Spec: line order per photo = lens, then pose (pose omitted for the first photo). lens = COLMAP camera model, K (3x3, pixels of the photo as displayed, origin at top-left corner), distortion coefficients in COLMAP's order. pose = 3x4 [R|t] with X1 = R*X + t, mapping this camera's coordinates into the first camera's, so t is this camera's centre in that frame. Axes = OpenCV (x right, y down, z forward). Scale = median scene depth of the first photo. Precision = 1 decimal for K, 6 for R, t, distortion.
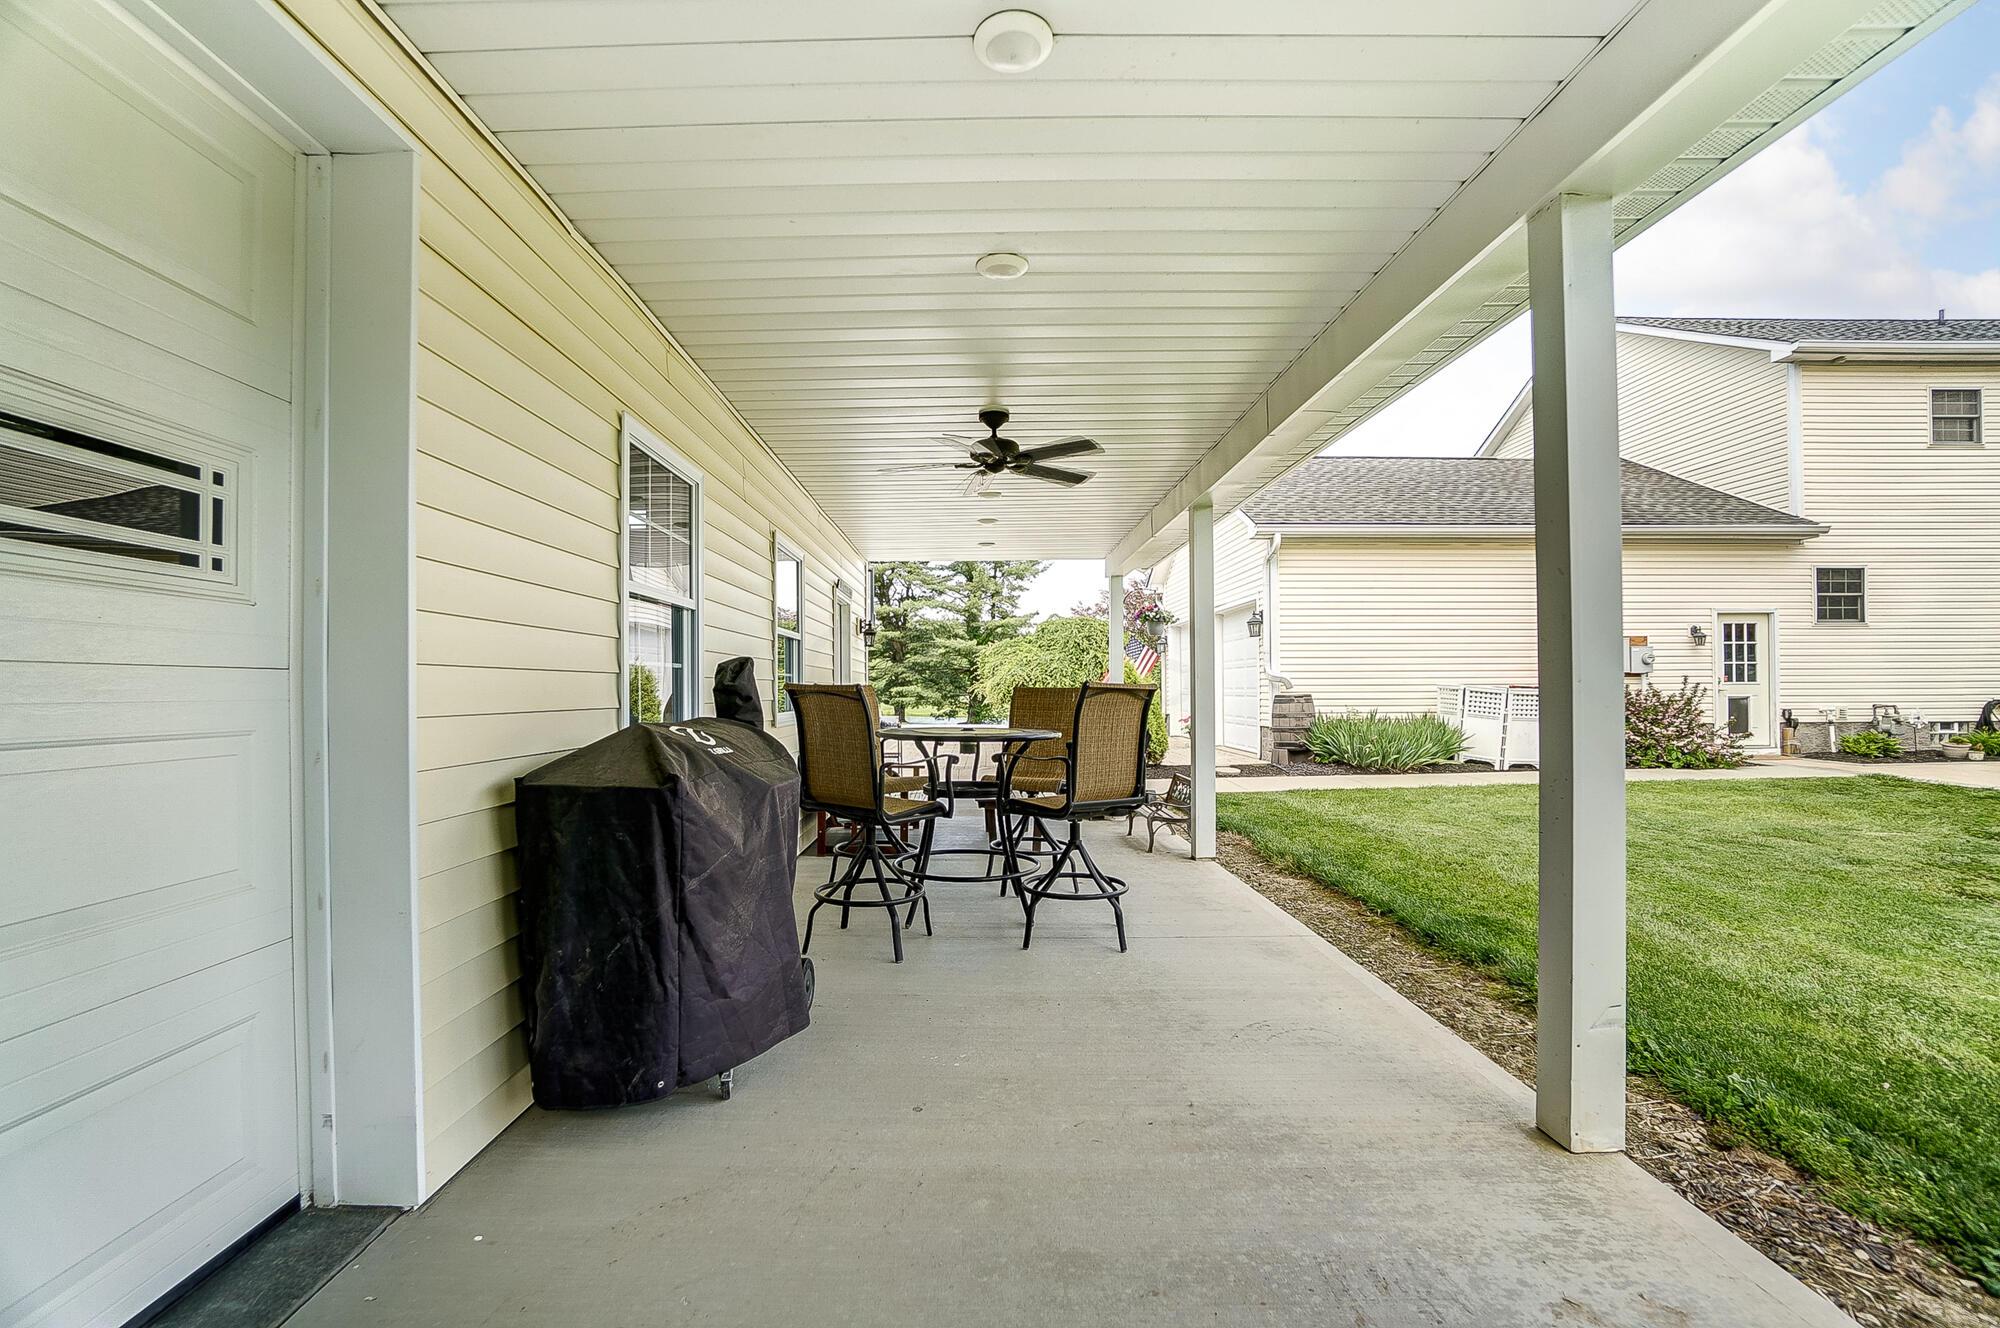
lens RADIAL K [[887.4, 0, 1003.3], [0, 887.4, 696.5], [0, 0, 1]] dist [-0.058900, 0.022638]
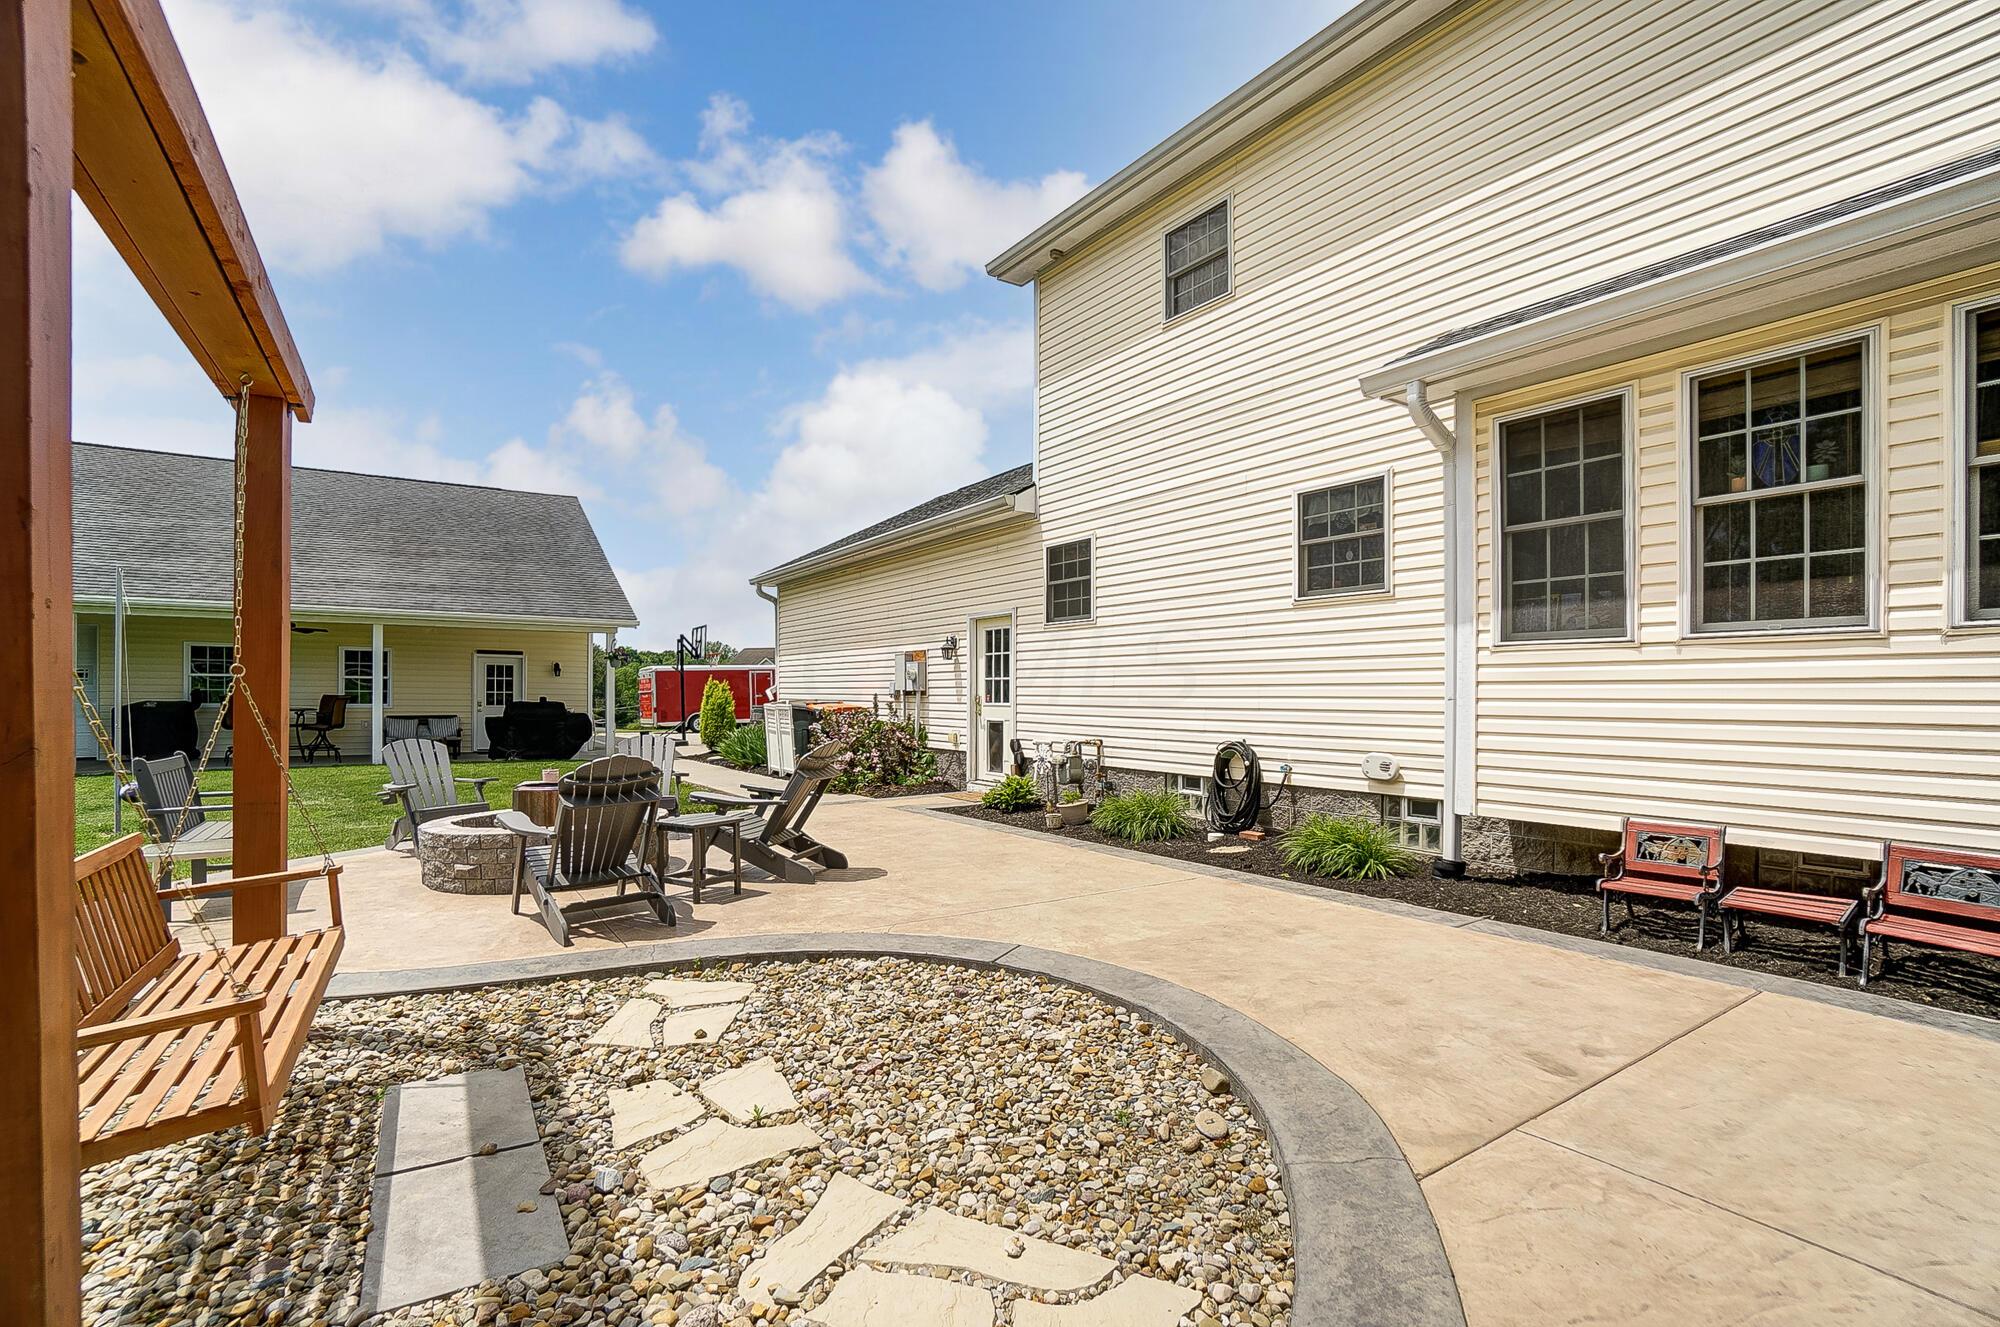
lens RADIAL K [[887.4, 0, 1003.3], [0, 887.4, 696.0], [0, 0, 1]] dist [-0.058900, 0.022638]
pose [[0.554658, 0.013890, -0.831963, 1.546117], [-0.001377, 0.999875, 0.015776, -0.036137], [0.832078, -0.007605, 0.554607, 0.547607]]
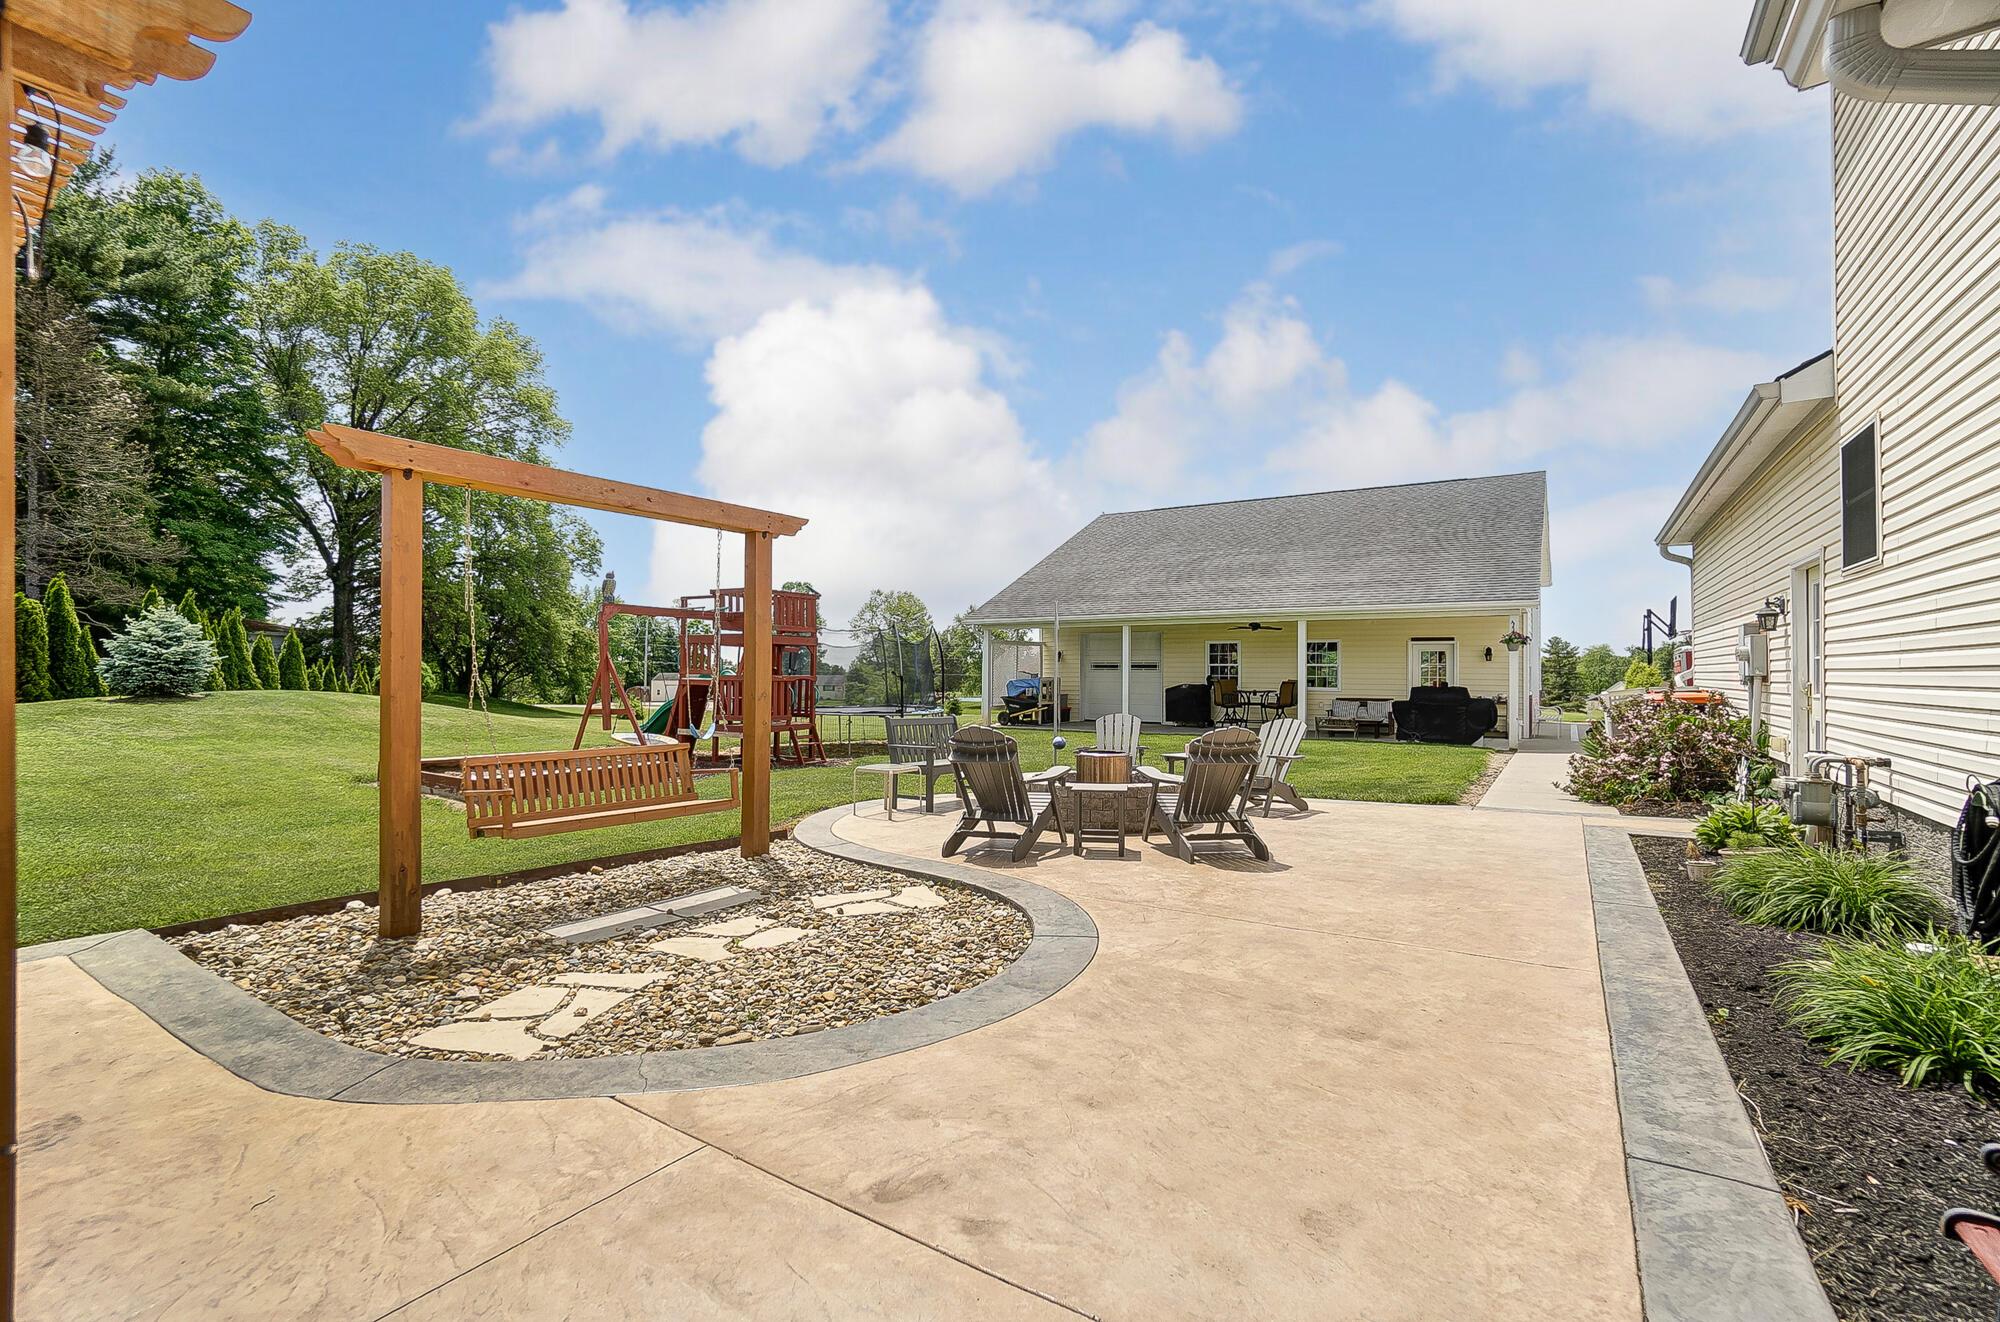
lens RADIAL K [[887.4, 0, 1003.3], [0, 887.4, 693.5], [0, 0, 1]] dist [-0.058900, 0.022638]
pose [[-0.547948, 0.027816, -0.836049, 1.566888], [0.014181, 0.999612, 0.023964, -0.037066], [0.836392, 0.001275, -0.548130, 0.867277]]
